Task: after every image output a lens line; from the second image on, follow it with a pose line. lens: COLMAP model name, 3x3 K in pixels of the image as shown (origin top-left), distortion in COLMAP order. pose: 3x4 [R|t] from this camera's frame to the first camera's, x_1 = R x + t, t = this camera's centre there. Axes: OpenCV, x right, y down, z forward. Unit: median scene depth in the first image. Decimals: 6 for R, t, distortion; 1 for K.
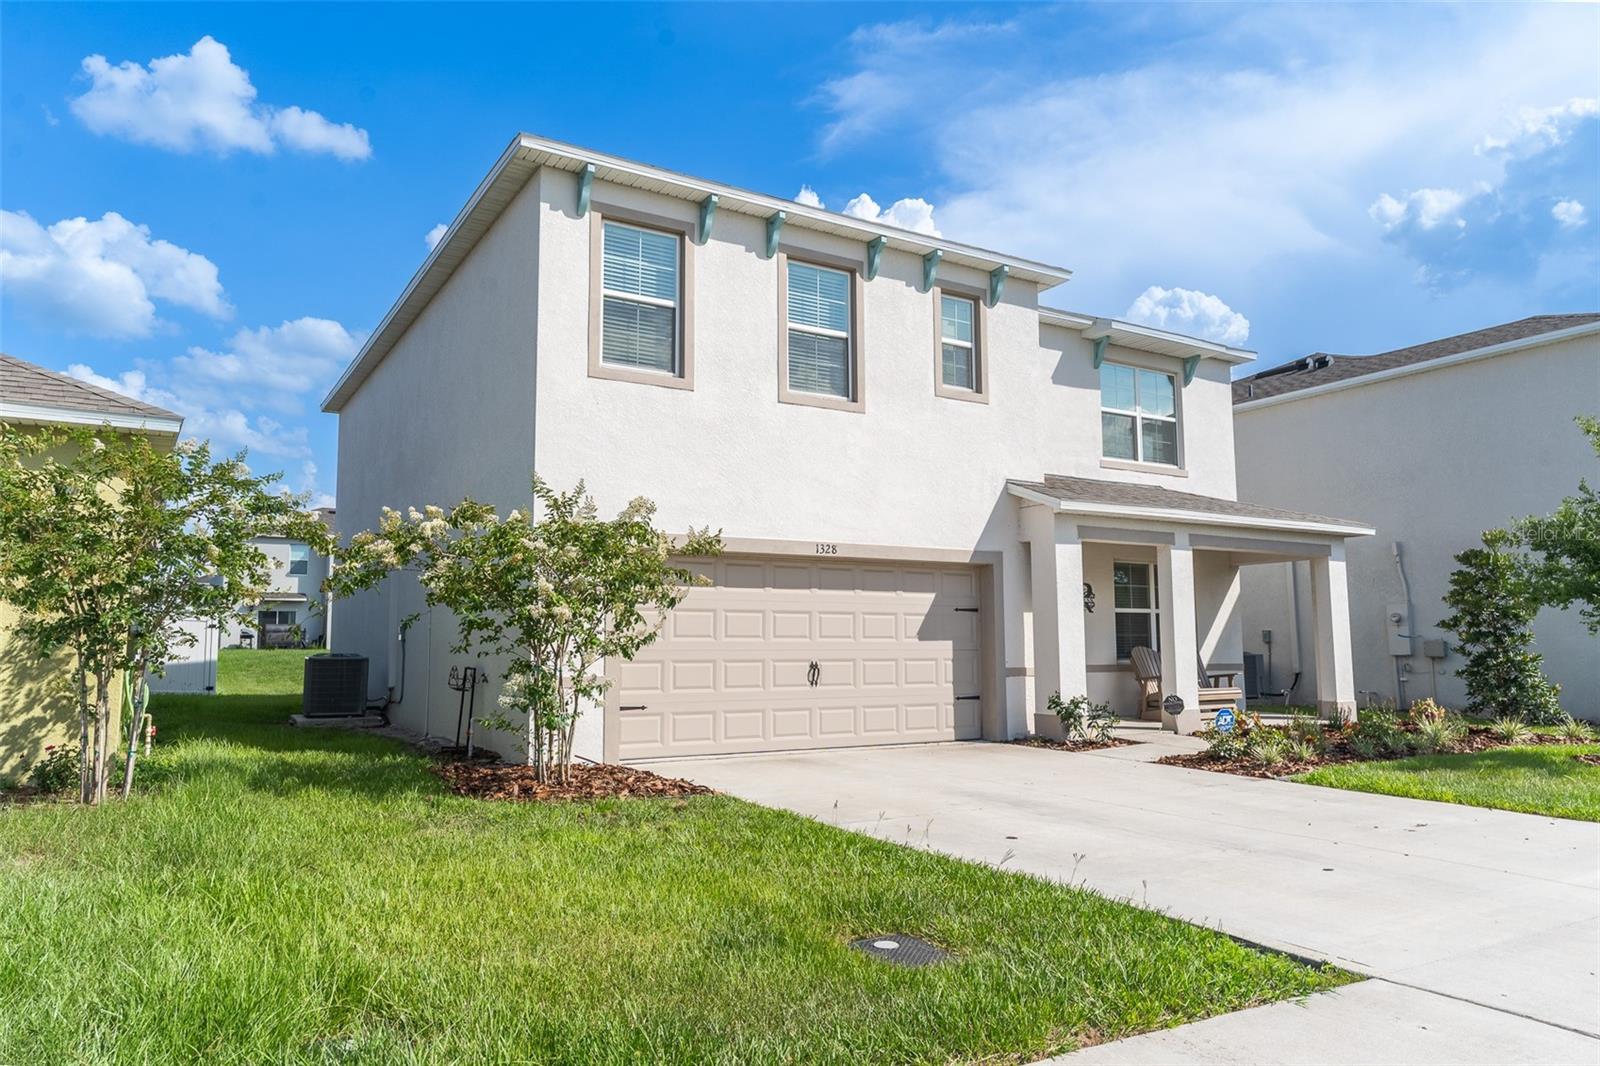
lens RADIAL K [[1065.8, 0, 796.8], [0, 1065.8, 536.3], [0, 0, 1]] dist [-0.010731, -0.001682]
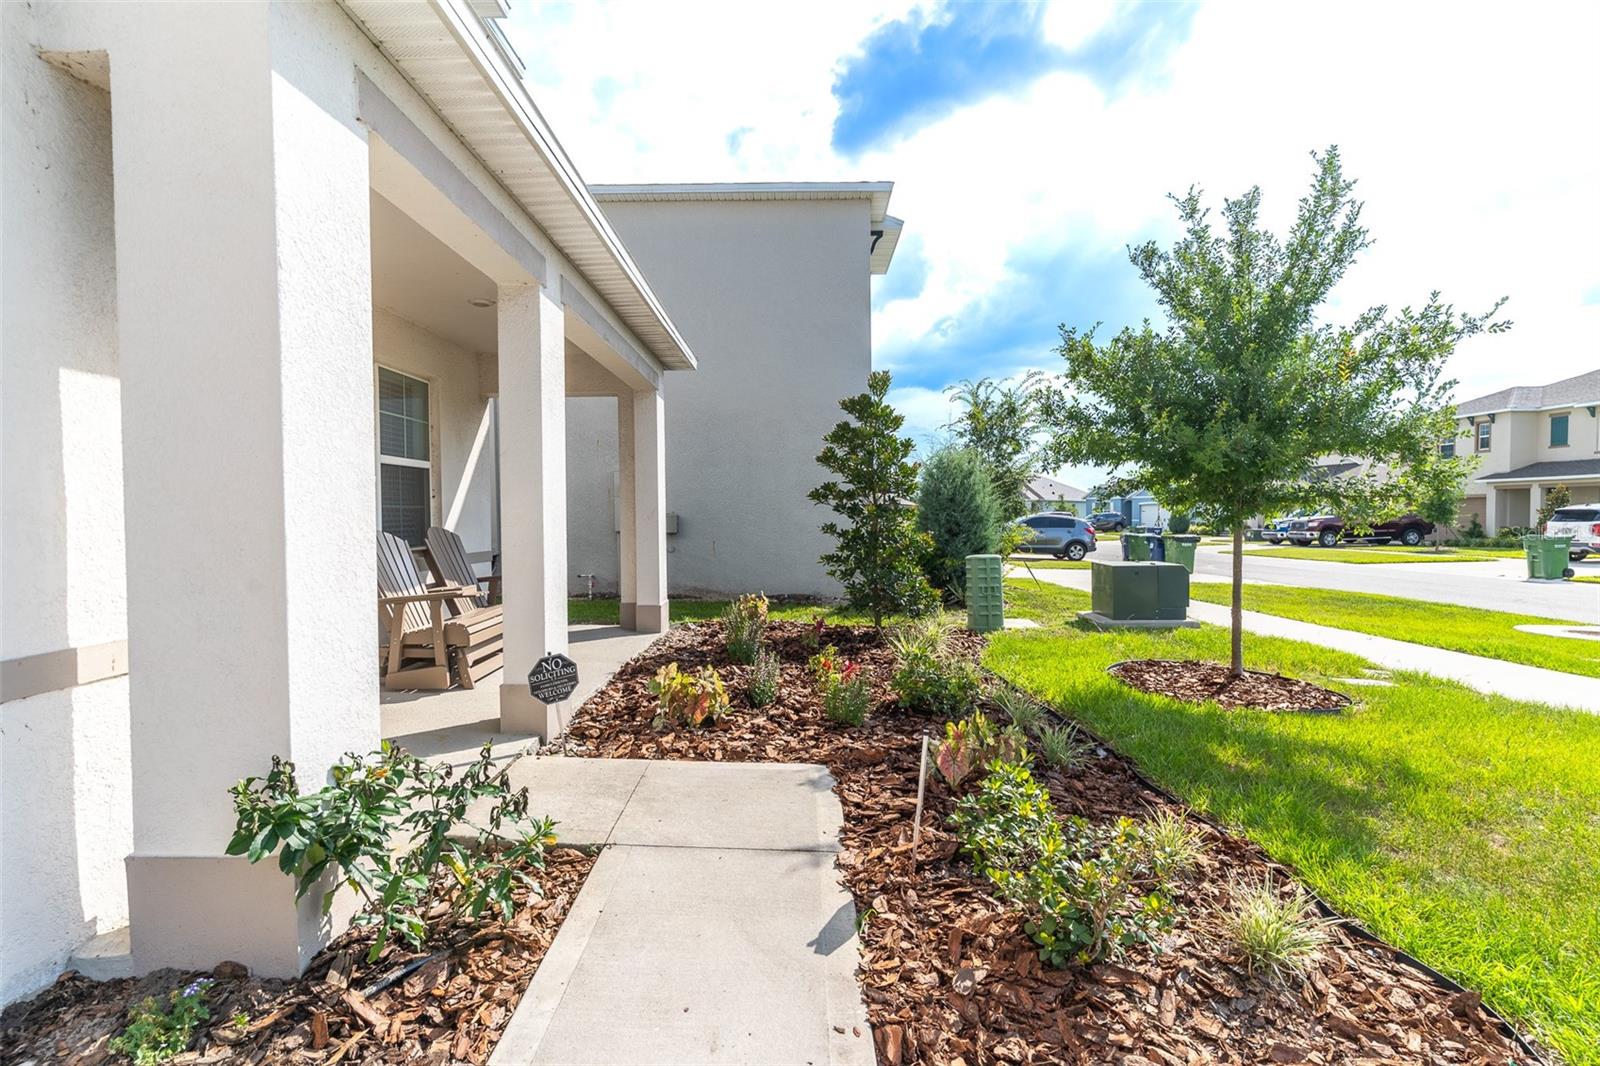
lens RADIAL K [[770.7, 0, 792.0], [0, 770.7, 525.1], [0, 0, 1]] dist [-0.004189, -0.000360]
pose [[0.528191, -0.010028, 0.849066, 0.161044], [-0.093490, 0.993164, 0.069889, 0.074817], [-0.843963, -0.116294, 0.523643, 0.802525]]
